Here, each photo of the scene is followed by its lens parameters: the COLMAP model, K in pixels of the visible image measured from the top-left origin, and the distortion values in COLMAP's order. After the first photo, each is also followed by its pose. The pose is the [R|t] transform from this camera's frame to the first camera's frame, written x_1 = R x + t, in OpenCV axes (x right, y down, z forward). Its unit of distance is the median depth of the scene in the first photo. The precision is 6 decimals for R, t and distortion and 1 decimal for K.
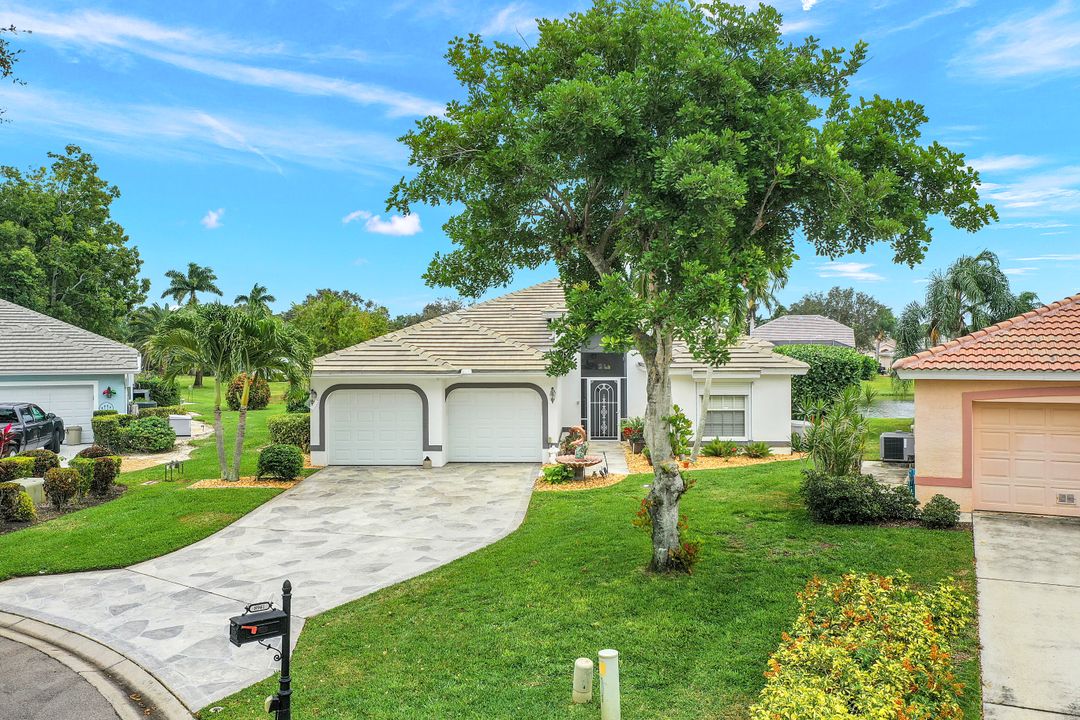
lens RADIAL K [[899.1, 0, 535.1], [0, 899.1, 359.3], [0, 0, 1]] dist [-0.003846, 0.007120]
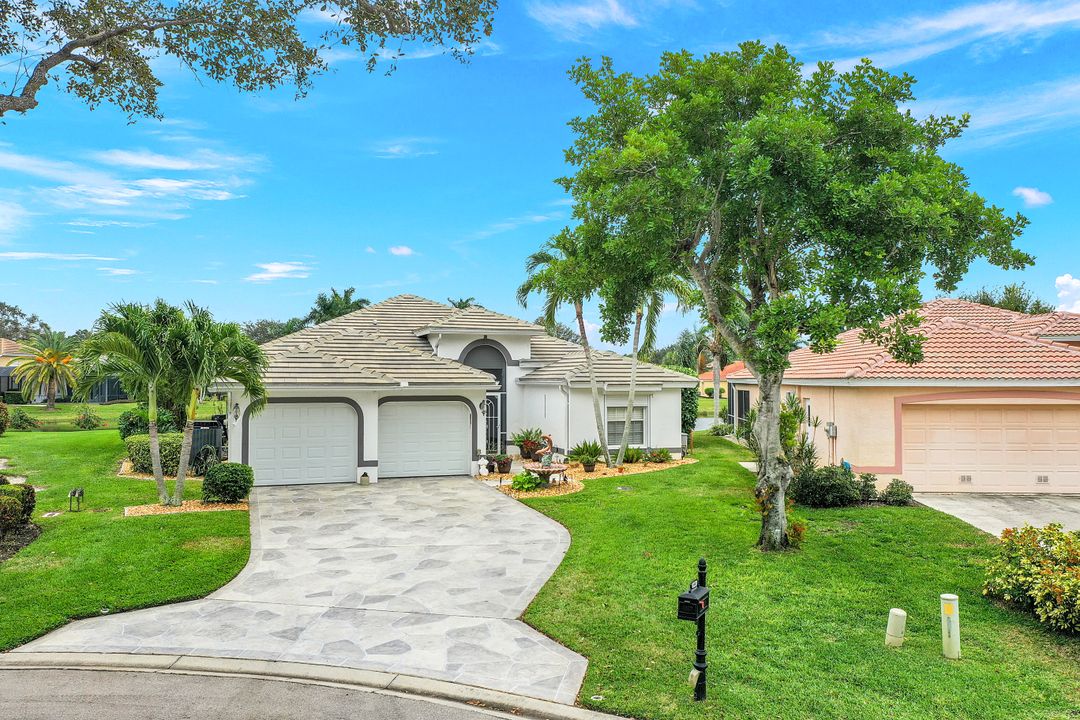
lens RADIAL K [[899.1, 0, 543.3], [0, 899.1, 364.8], [0, 0, 1]] dist [-0.003846, 0.007120]
pose [[0.917803, 0.011139, 0.396879, -0.326808], [-0.001244, 0.999682, -0.025181, 0.016869], [-0.397033, 0.022617, 0.917525, 0.036870]]
